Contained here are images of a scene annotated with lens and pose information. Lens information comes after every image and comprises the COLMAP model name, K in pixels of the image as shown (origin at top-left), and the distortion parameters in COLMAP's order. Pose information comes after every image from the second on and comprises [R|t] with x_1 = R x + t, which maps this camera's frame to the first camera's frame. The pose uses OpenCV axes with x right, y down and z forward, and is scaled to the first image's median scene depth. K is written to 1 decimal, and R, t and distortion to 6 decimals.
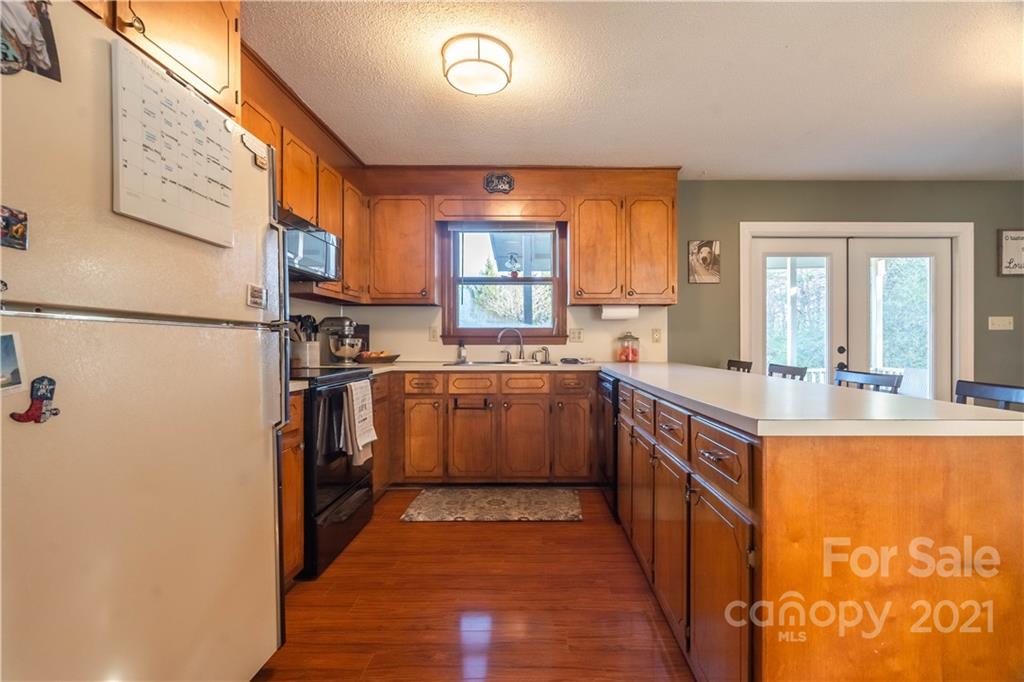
lens RADIAL K [[471.1, 0, 534.9], [0, 471.1, 341.8], [0, 0, 1]] dist [-0.004167, 0.000047]
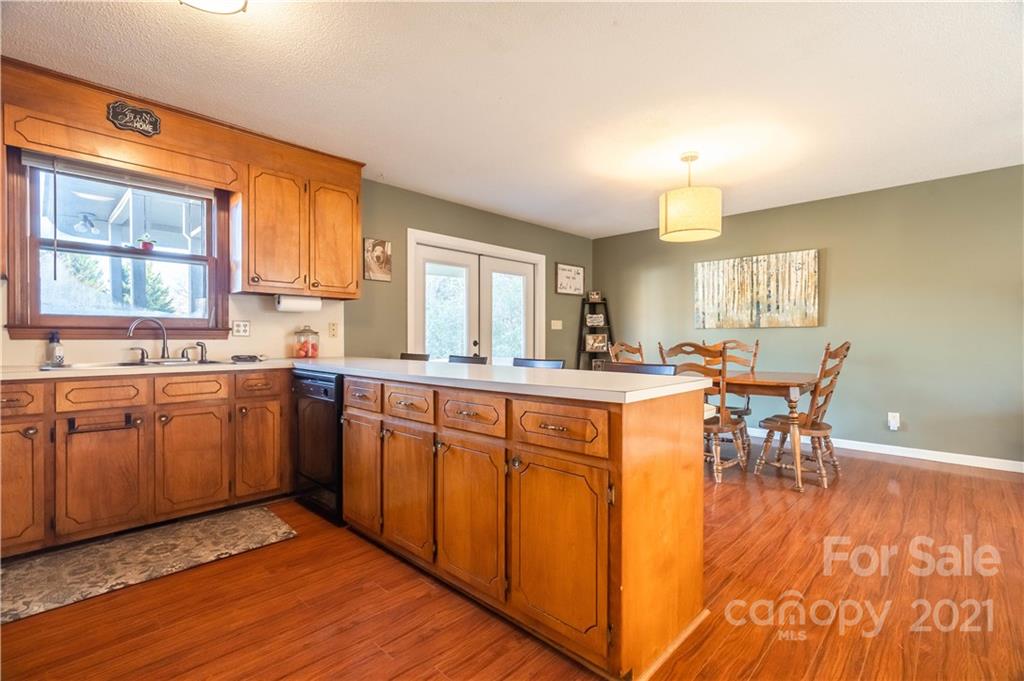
lens RADIAL K [[462.4, 0, 512.0], [0, 462.4, 340.5], [0, 0, 1]] dist [-0.000555, 0.000478]
pose [[0.698392, -0.002305, 0.715711, -0.182651], [-0.002944, 0.999977, 0.006093, 0.001826], [-0.715709, -0.006362, 0.698369, 0.073032]]
